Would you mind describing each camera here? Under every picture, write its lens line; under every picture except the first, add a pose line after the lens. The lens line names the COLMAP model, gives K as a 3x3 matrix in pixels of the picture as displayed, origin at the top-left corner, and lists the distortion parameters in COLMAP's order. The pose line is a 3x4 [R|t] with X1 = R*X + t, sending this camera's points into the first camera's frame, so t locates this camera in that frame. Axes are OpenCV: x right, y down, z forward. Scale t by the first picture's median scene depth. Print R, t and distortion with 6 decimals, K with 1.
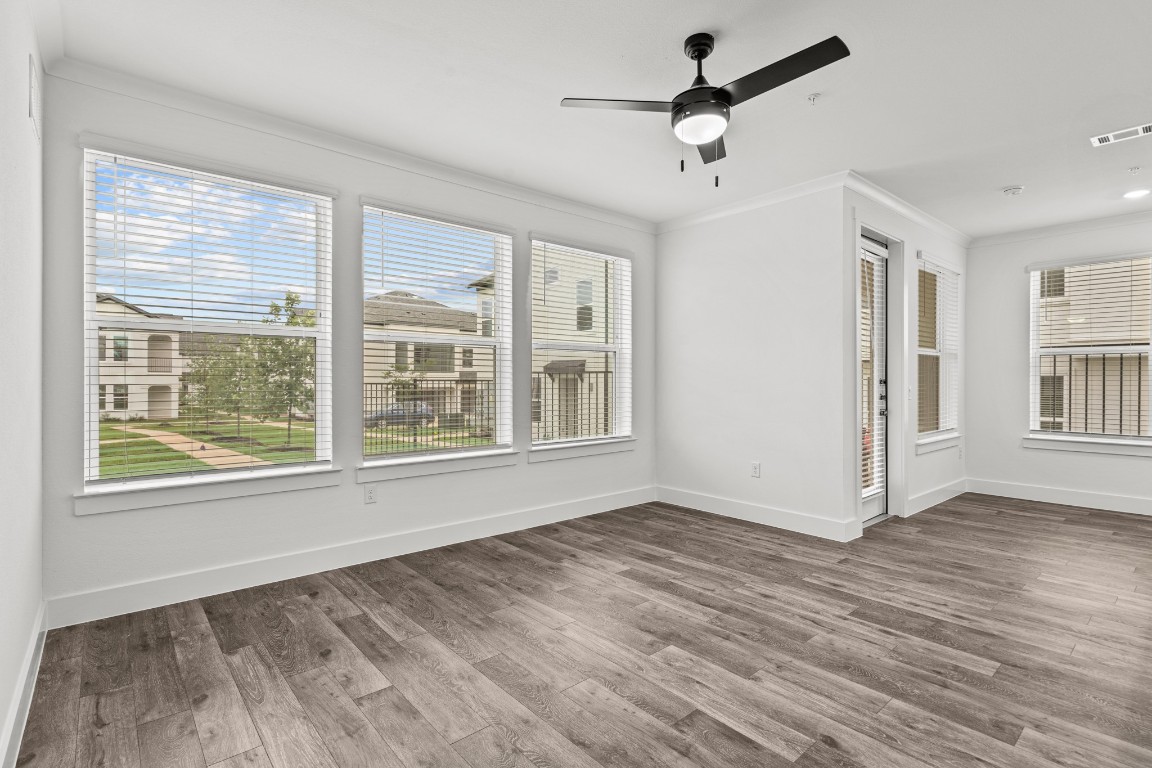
lens RADIAL K [[544.3, 0, 567.8], [0, 544.3, 381.7], [0, 0, 1]] dist [-0.000937, 0.001473]
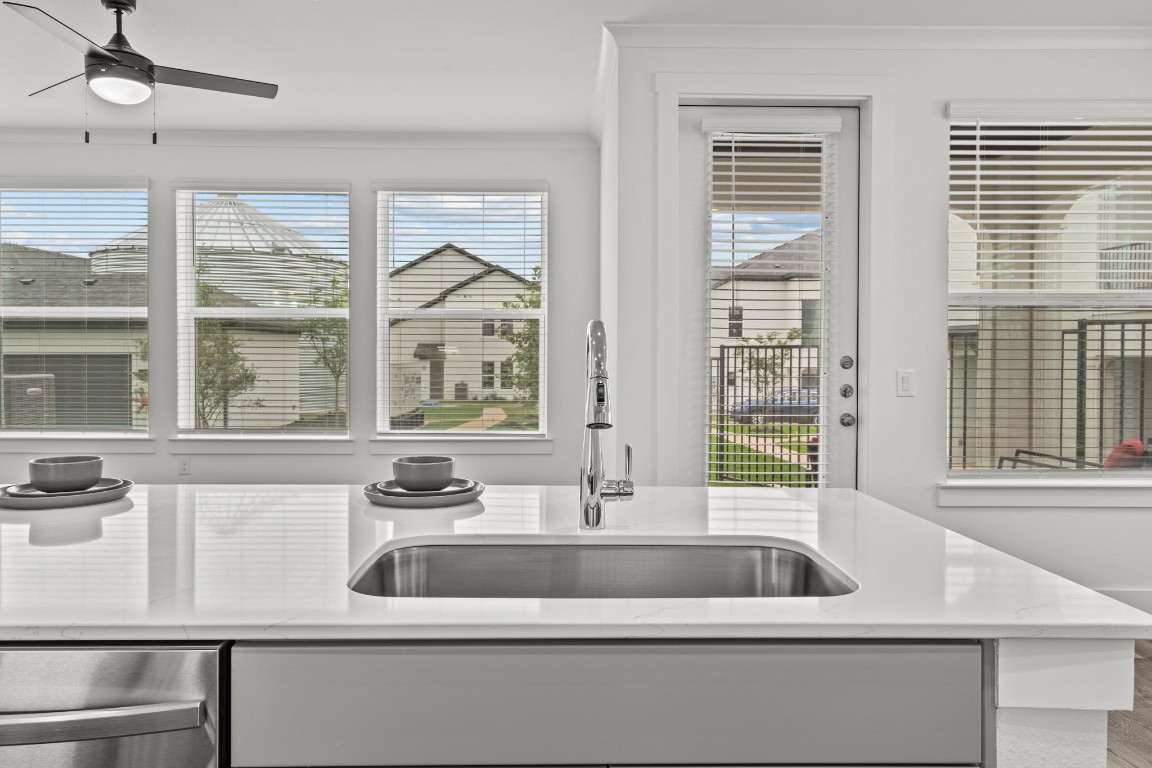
lens RADIAL K [[797.5, 0, 576.0], [0, 797.5, 384.0], [0, 0, 1]] dist [-0.003900, -0.002156]
pose [[0.778030, 0.024939, -0.627732, 1.390705], [-0.006274, 0.999470, 0.031933, -0.004130], [0.628196, -0.020906, 0.777774, 0.331848]]
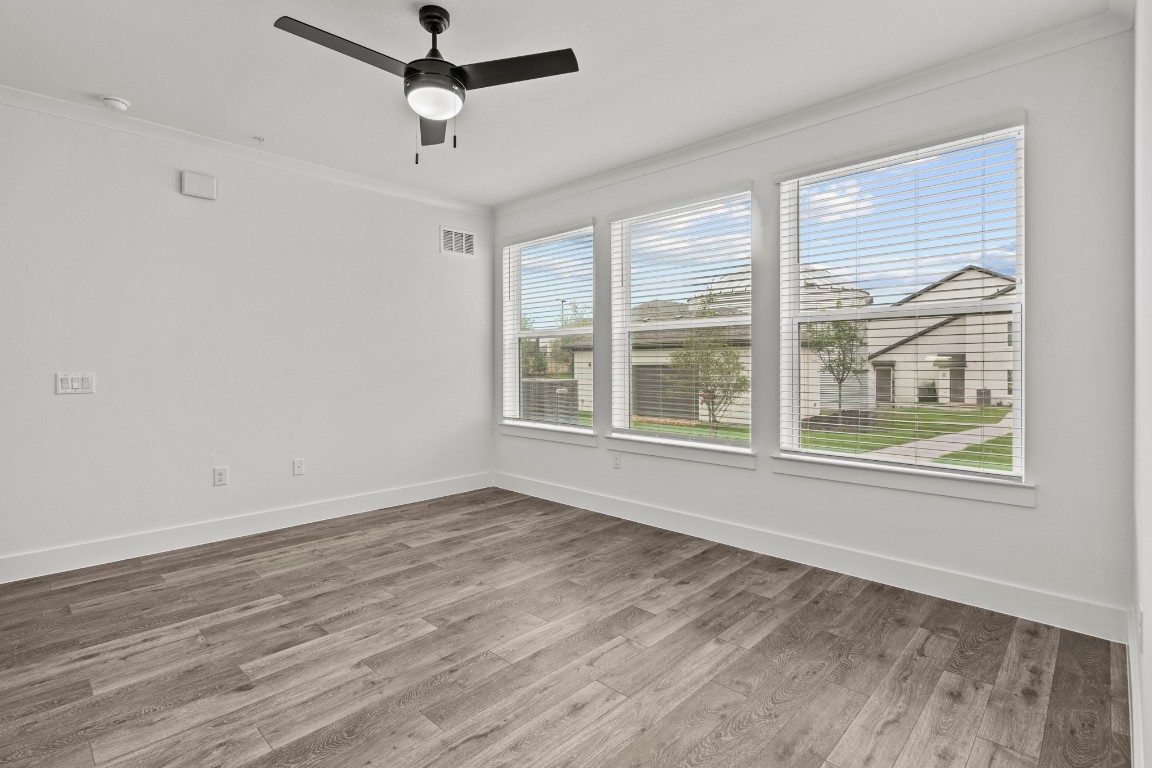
lens RADIAL K [[553.5, 0, 567.7], [0, 553.5, 365.9], [0, 0, 1]] dist [0.000406, 0.000531]
pose [[0.094220, 0.001510, -0.995550, 0.989506], [-0.002264, 0.999997, 0.001302, -0.004185], [0.995549, 0.002131, 0.094223, 0.914759]]
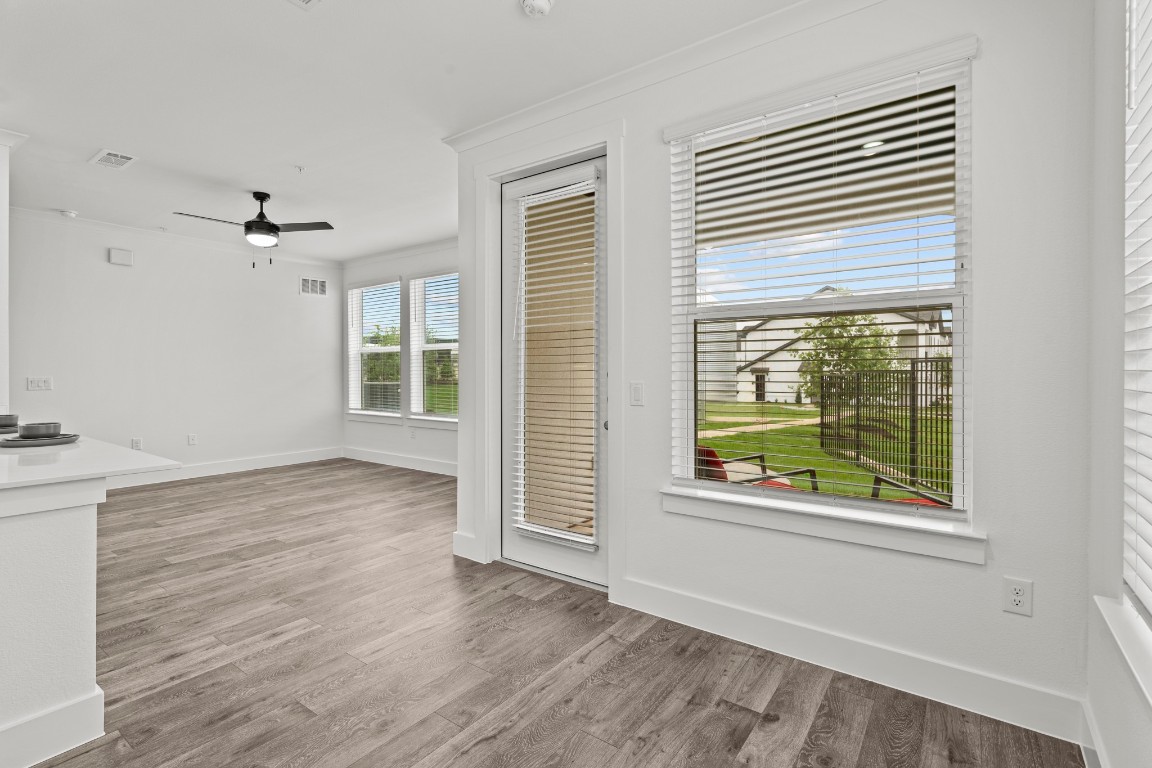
lens RADIAL K [[545.1, 0, 572.6], [0, 545.1, 374.5], [0, 0, 1]] dist [-0.000581, 0.000162]
pose [[0.233087, 0.005287, -0.972442, 1.876484], [-0.001946, 0.999986, 0.004970, -0.006731], [0.972454, 0.000734, 0.233093, 1.289597]]
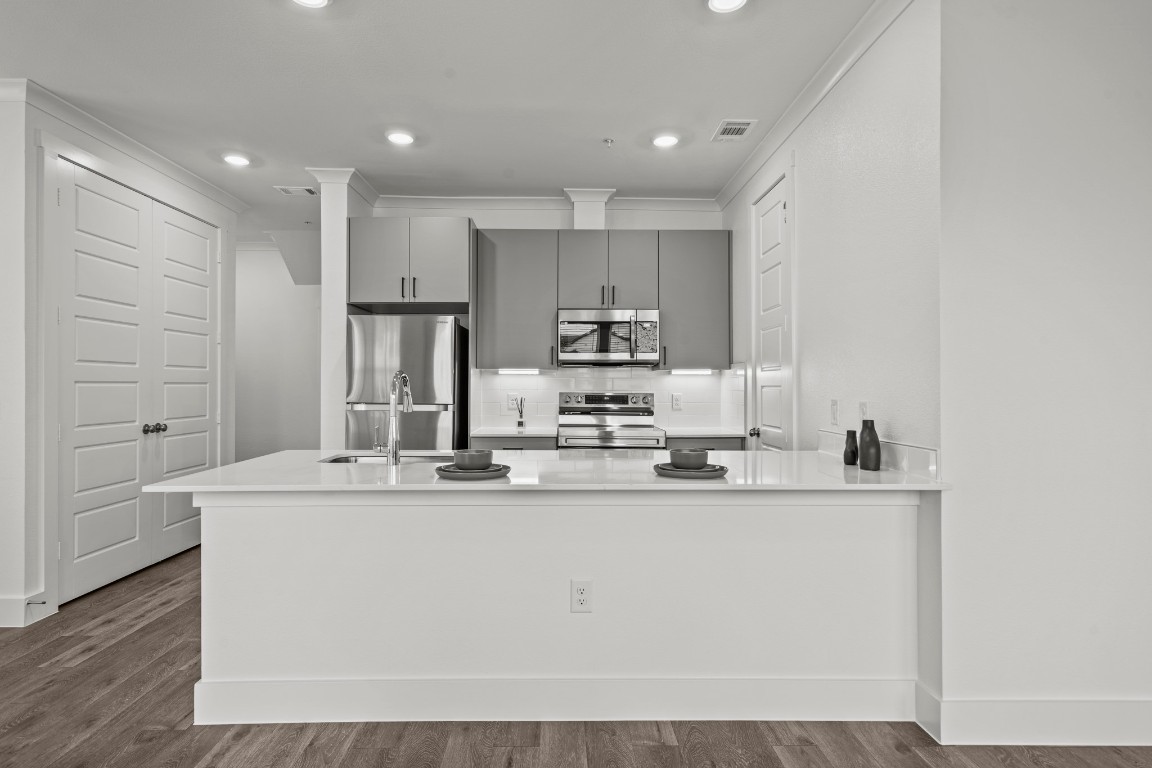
lens RADIAL K [[609.5, 0, 568.3], [0, 609.5, 381.3], [0, 0, 1]] dist [0.002663, -0.000455]
pose [[-0.773190, 0.000827, 0.634174, 0.388149], [-0.003209, 0.999981, -0.005216, -0.007830], [-0.634167, -0.006069, -0.773172, 1.207094]]
